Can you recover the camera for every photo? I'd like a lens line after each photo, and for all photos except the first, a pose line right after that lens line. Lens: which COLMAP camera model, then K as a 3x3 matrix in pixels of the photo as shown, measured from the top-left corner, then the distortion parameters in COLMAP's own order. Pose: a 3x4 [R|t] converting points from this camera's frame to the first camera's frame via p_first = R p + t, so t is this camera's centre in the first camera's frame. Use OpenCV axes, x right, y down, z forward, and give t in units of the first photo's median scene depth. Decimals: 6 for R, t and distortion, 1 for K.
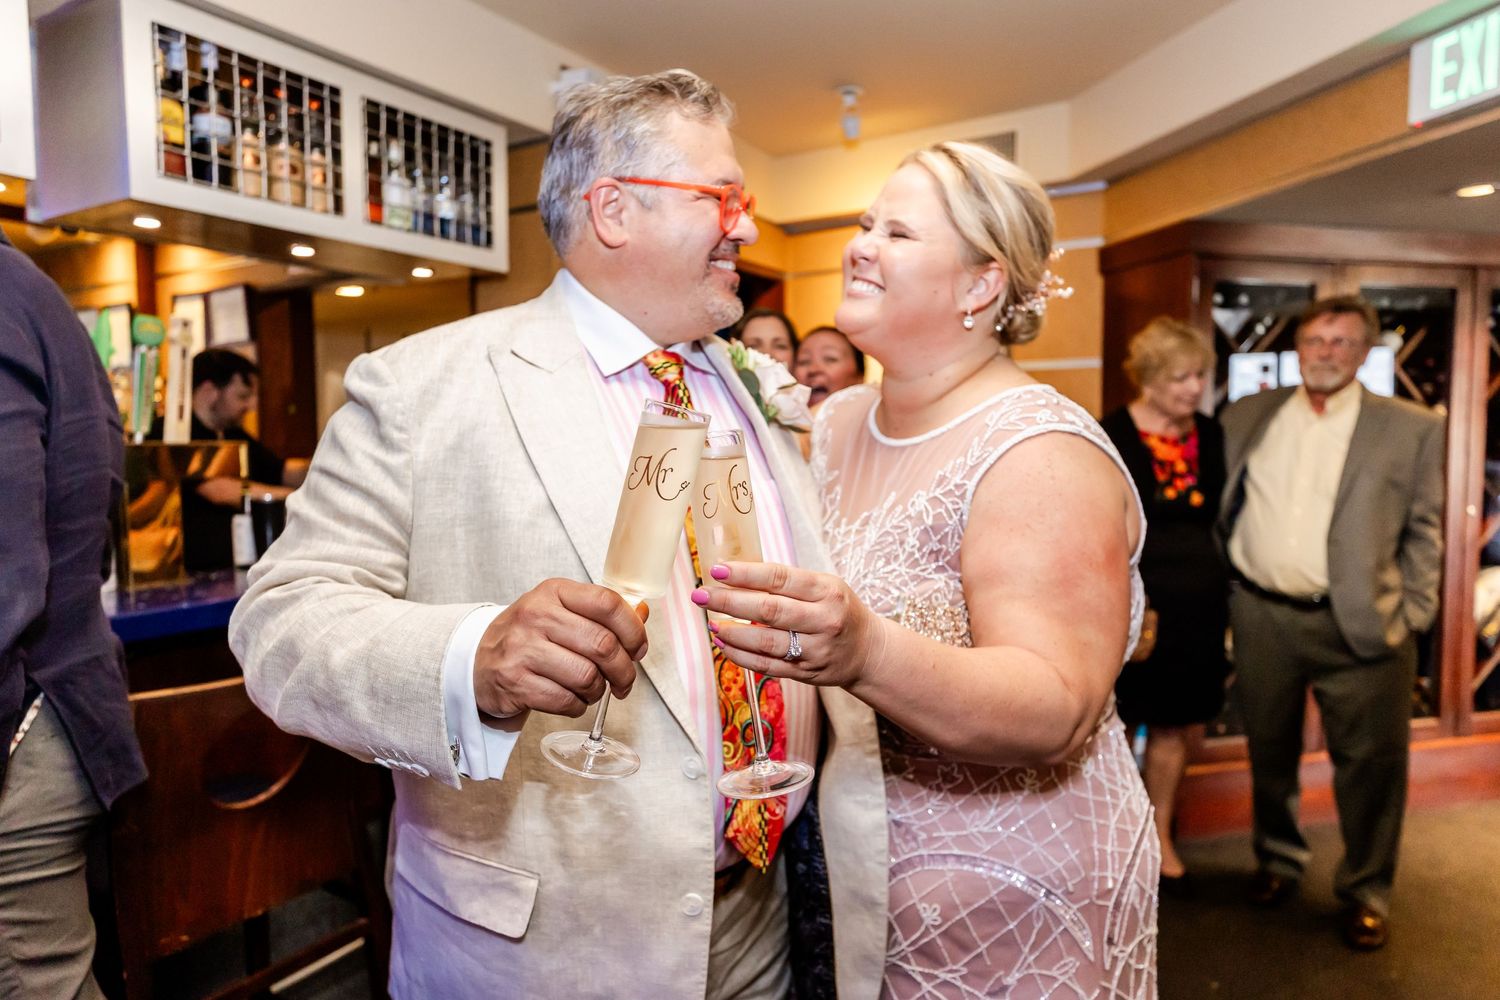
lens RADIAL K [[922.1, 0, 729.7], [0, 922.1, 508.2], [0, 0, 1]] dist [-0.000742, -0.001907]
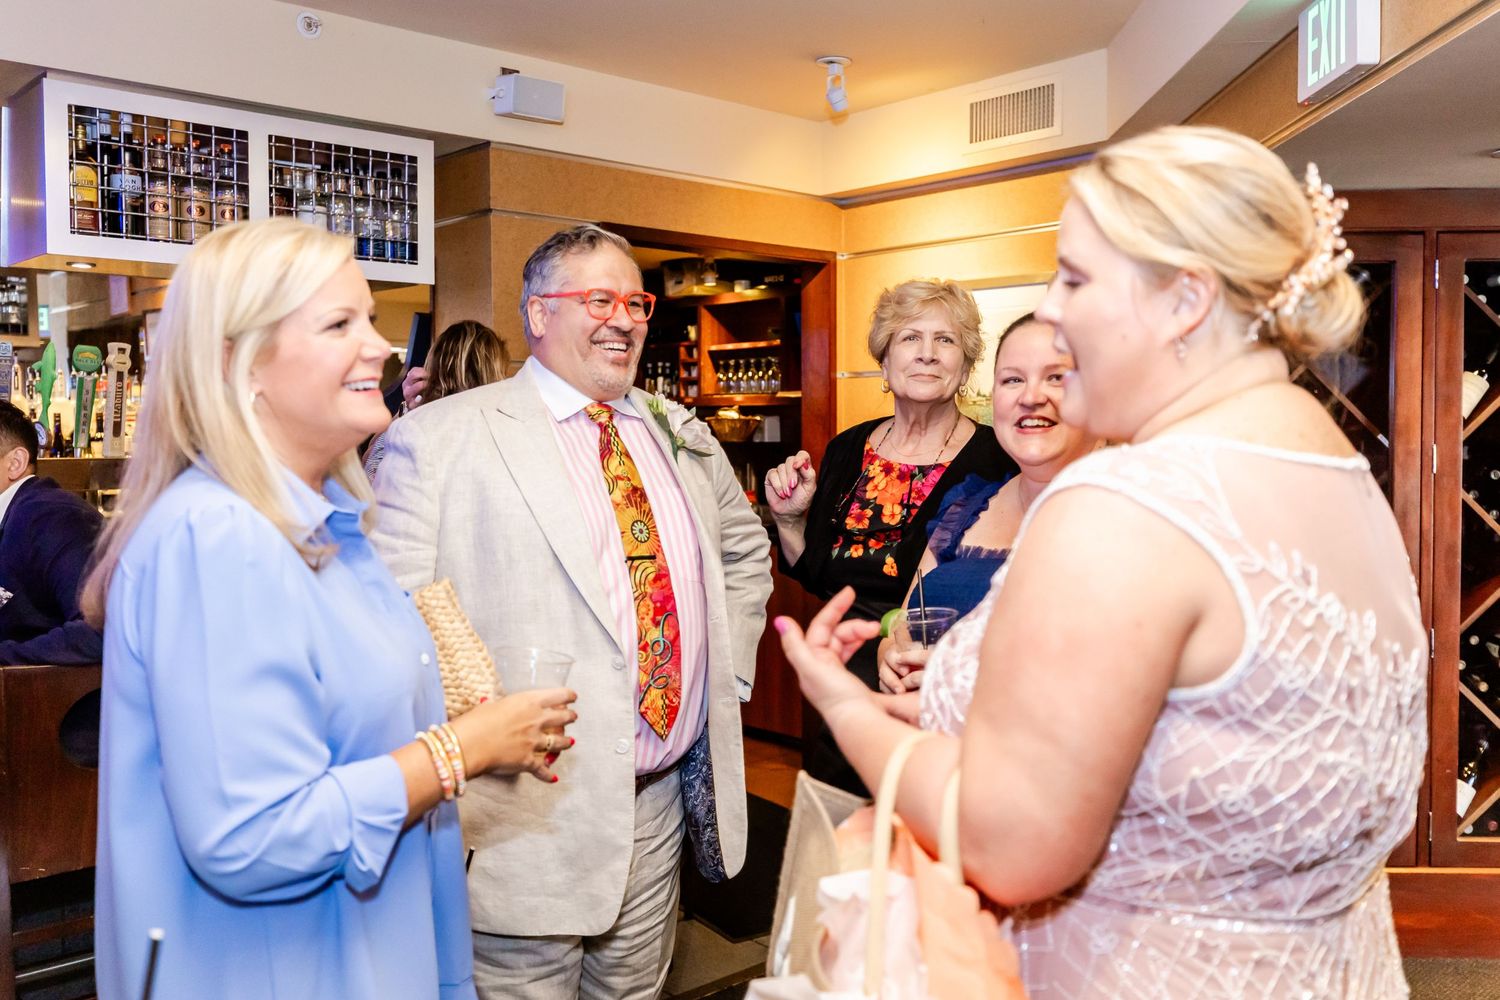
lens RADIAL K [[1334.7, 0, 759.0], [0, 1334.7, 509.3], [0, 0, 1]] dist [-0.009297, 0.000256]
pose [[0.969002, 0.011112, -0.246803, 0.536659], [-0.016540, 0.999664, -0.019933, 0.006825], [0.246499, 0.023397, 0.968861, -0.344407]]
